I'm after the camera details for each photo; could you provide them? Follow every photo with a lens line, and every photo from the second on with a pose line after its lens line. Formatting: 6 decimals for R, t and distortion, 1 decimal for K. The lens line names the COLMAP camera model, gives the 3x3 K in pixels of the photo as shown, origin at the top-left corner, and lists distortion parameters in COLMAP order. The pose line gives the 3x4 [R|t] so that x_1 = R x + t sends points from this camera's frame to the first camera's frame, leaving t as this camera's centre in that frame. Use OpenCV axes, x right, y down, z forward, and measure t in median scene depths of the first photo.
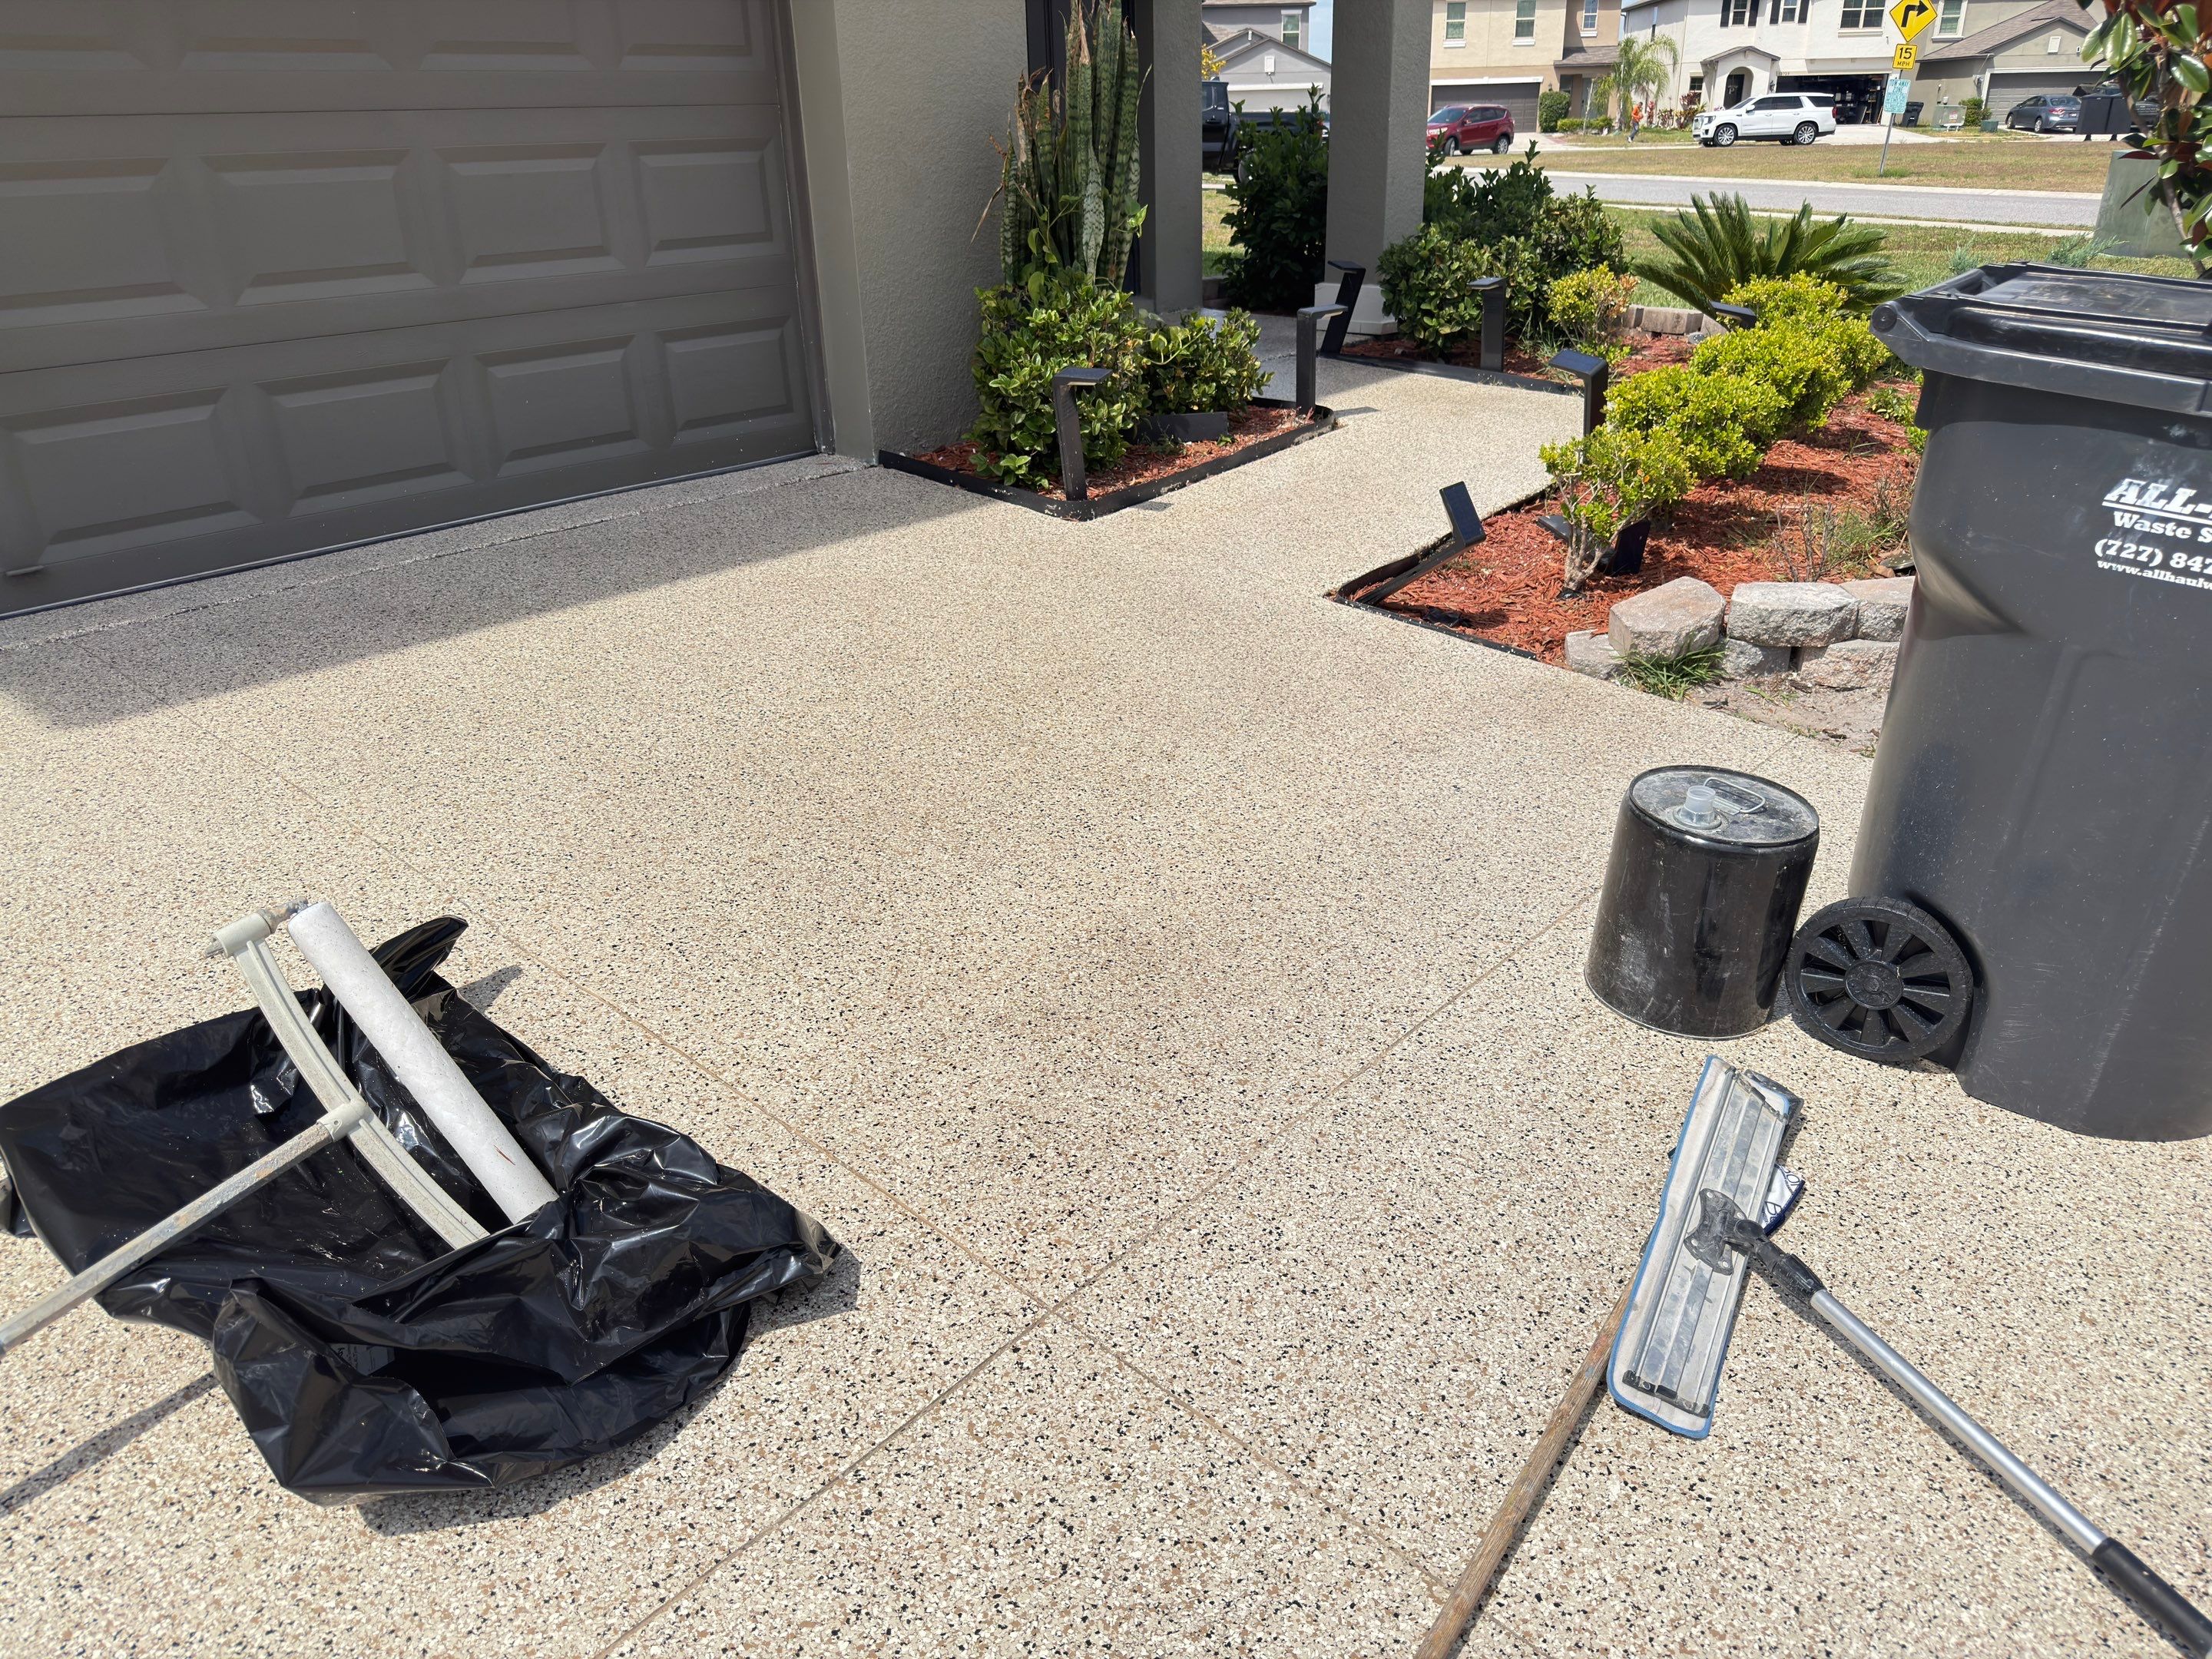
lens RADIAL K [[1536.4, 0, 1109.2], [0, 1536.4, 841.4], [0, 0, 1]] dist [0.022232, -0.029648]
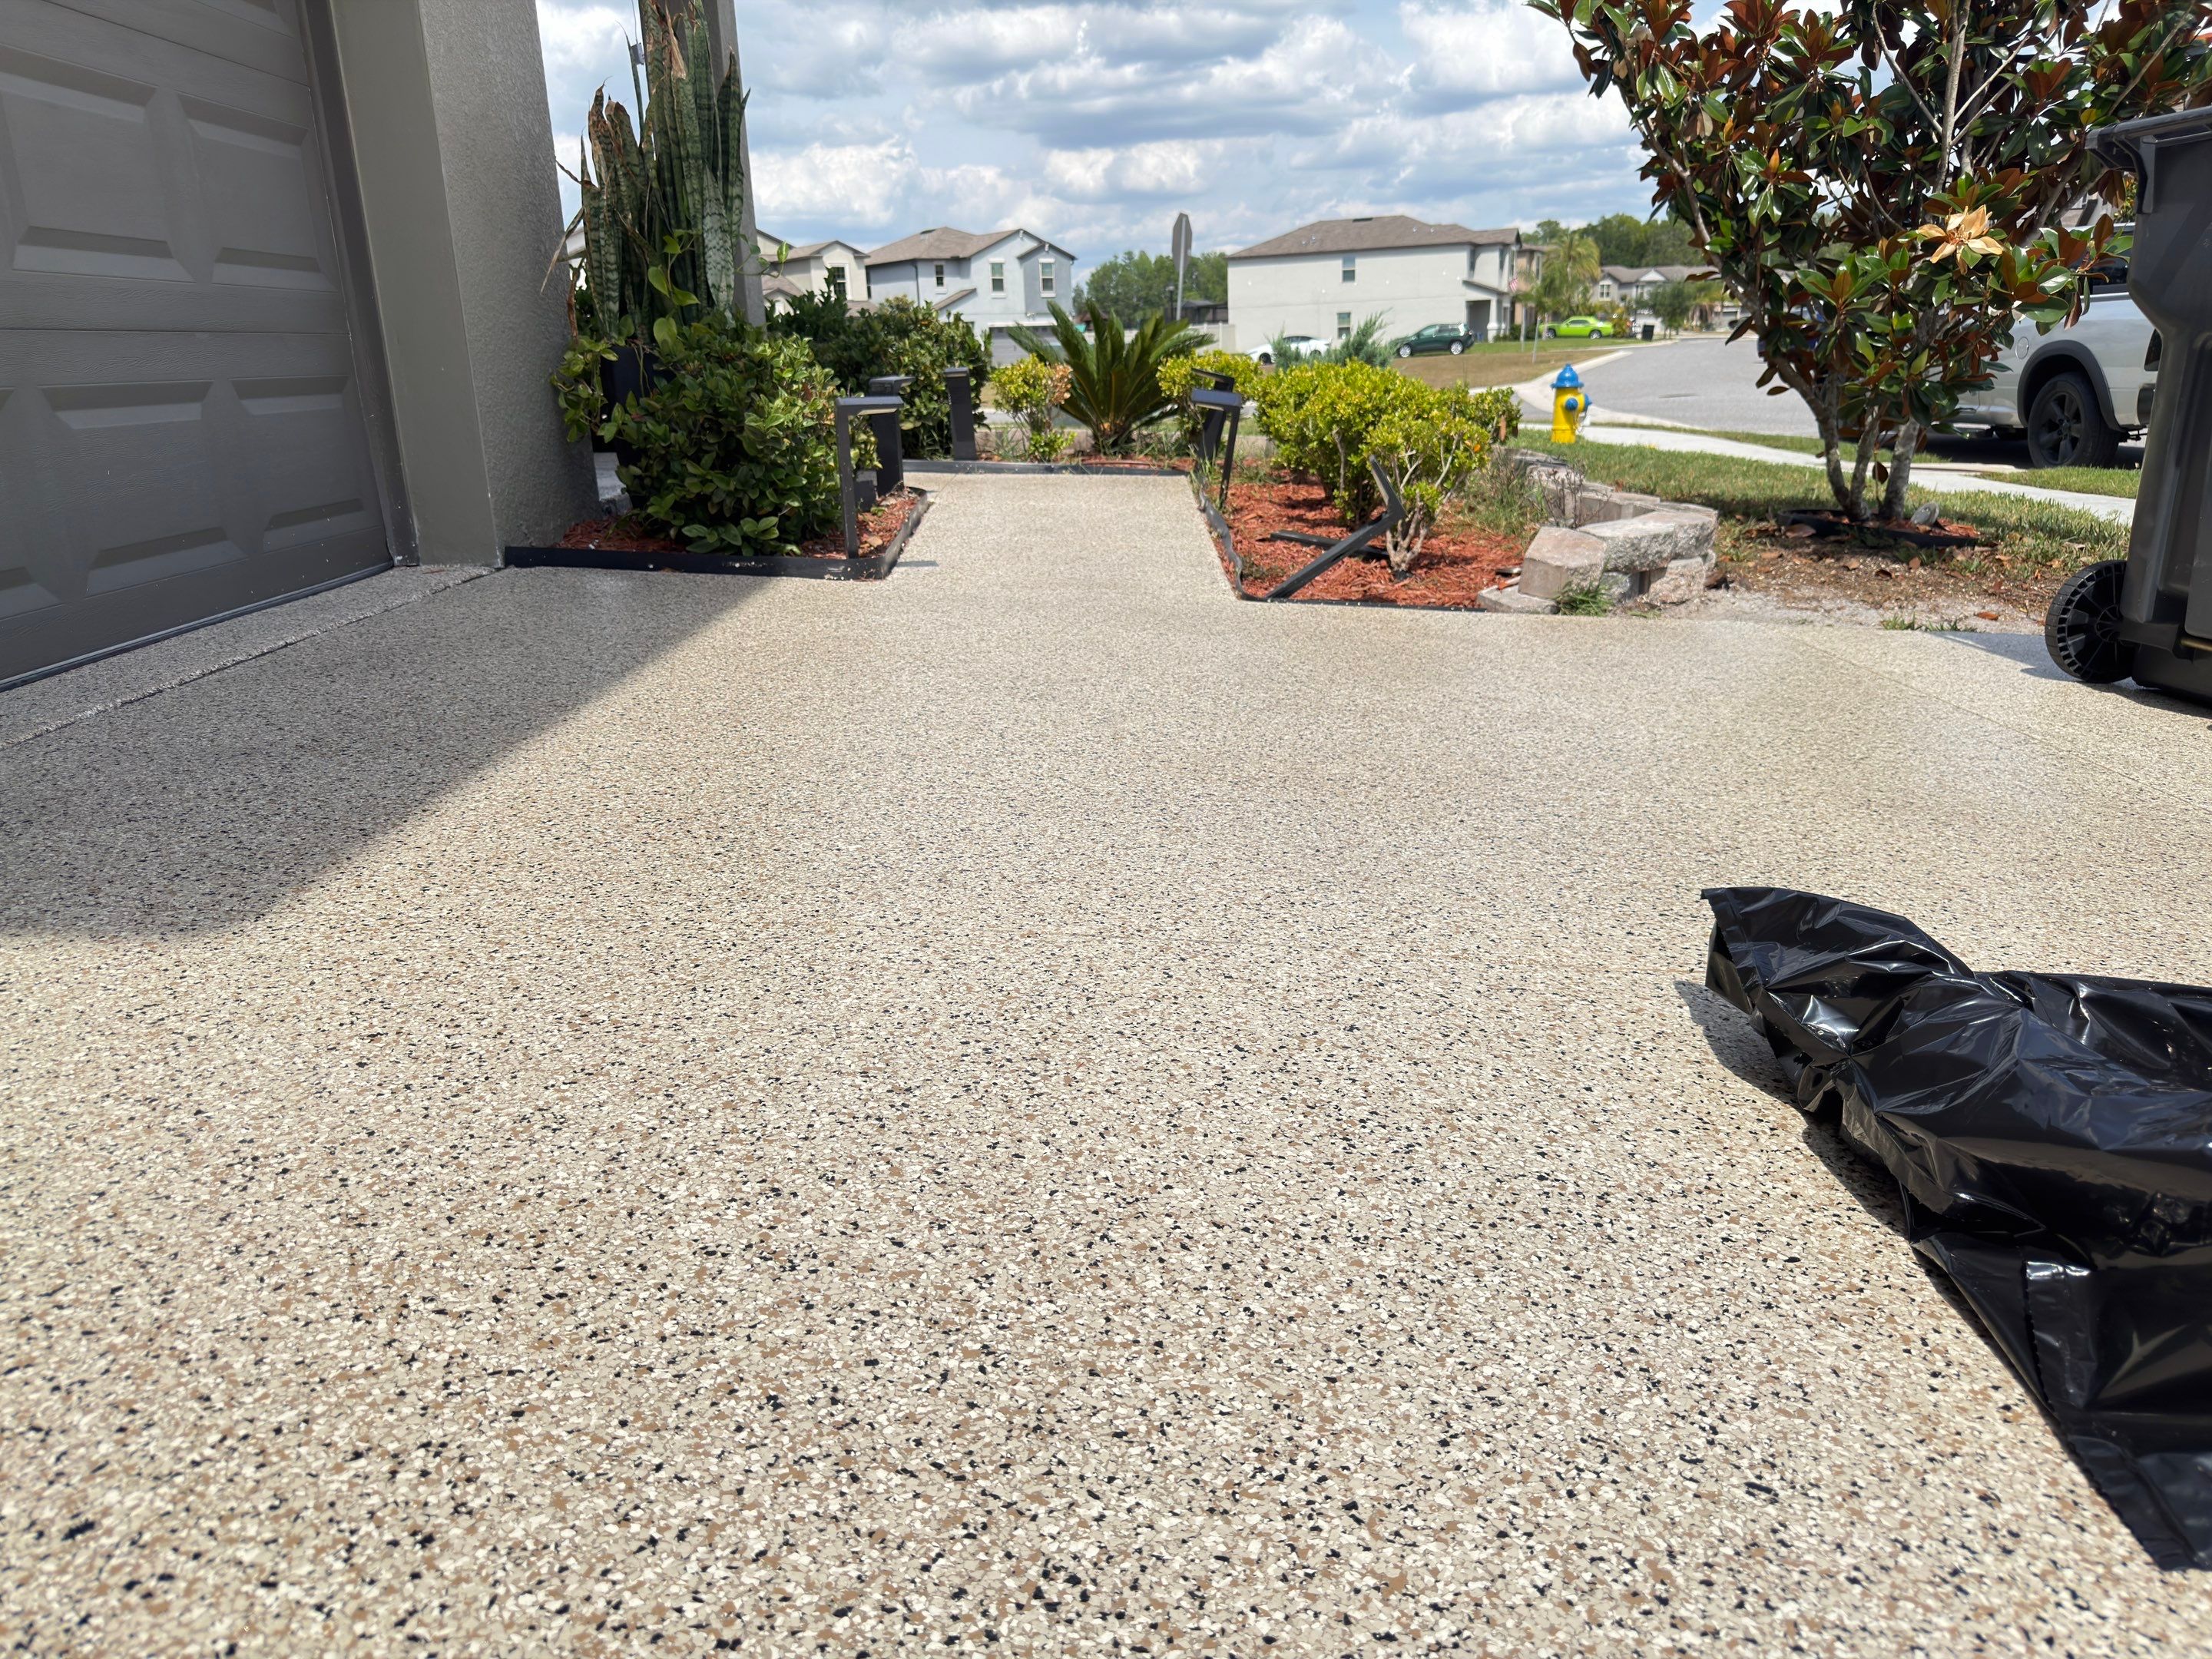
lens RADIAL K [[1535.0, 0, 1106.0], [0, 1535.0, 829.5], [0, 0, 1]] dist [-0.004660, -0.001598]
pose [[0.746852, -0.196331, 0.635348, -0.442882], [0.292173, 0.955145, -0.048298, -0.003905], [-0.597367, 0.221703, 0.770714, 0.291739]]
